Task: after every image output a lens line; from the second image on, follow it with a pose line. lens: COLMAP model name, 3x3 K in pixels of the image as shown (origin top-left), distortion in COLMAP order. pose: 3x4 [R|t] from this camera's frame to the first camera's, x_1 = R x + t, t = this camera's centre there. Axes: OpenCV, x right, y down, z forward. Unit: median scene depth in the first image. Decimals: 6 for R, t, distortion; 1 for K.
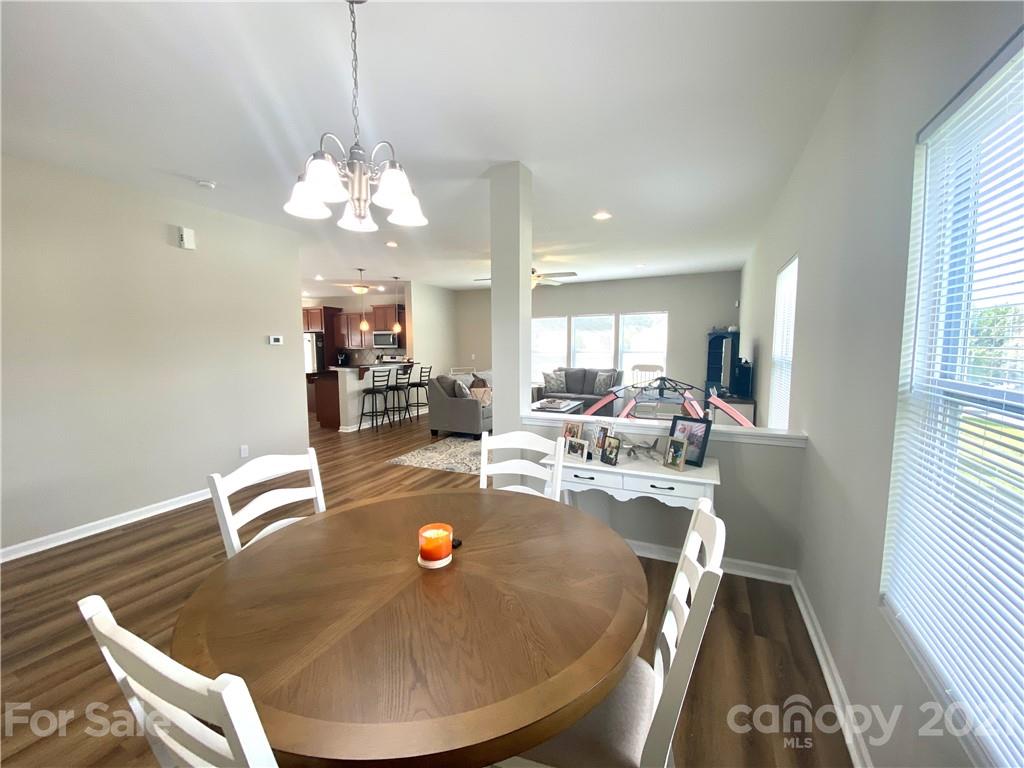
lens RADIAL K [[421.5, 0, 512.0], [0, 421.5, 384.0], [0, 0, 1]] dist [0.060616, -0.025652]
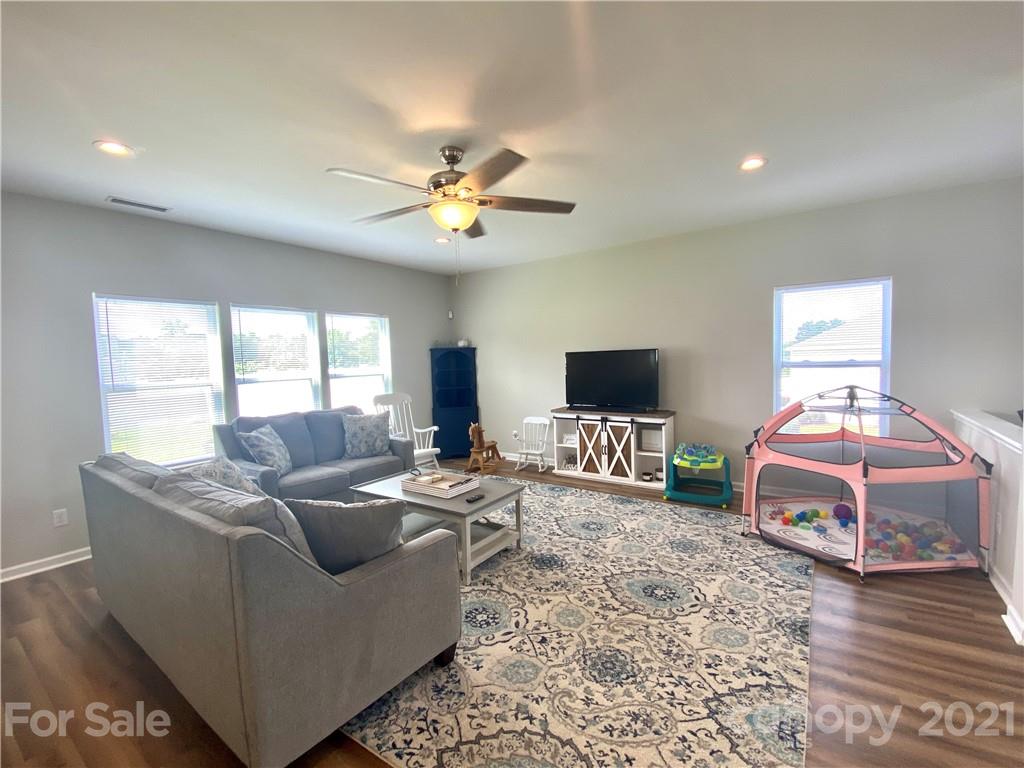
lens RADIAL K [[439.1, 0, 512.0], [0, 439.1, 384.0], [0, 0, 1]] dist [-0.000305, -0.011969]
pose [[0.179209, -0.050642, 0.982507, -0.232848], [0.121068, 0.992219, 0.029060, -0.044362], [-0.976333, 0.113742, 0.183946, 0.532291]]
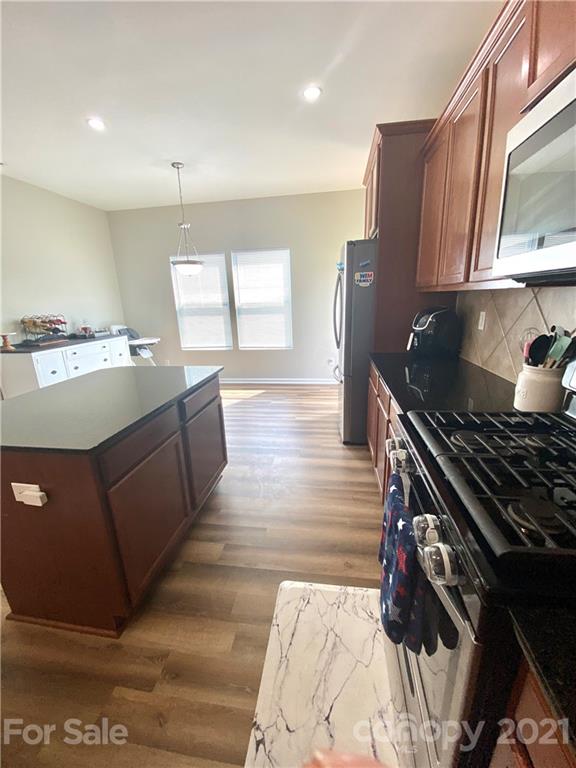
lens RADIAL K [[311.7, 0, 288.0], [0, 311.7, 384.0], [0, 0, 1]] dist [0.028909, -0.024659]
pose [[0.277356, 0.251231, -0.927339, -0.251292], [-0.058991, 0.967838, 0.244559, -0.075708], [0.958955, -0.013125, 0.283256, 0.930759]]
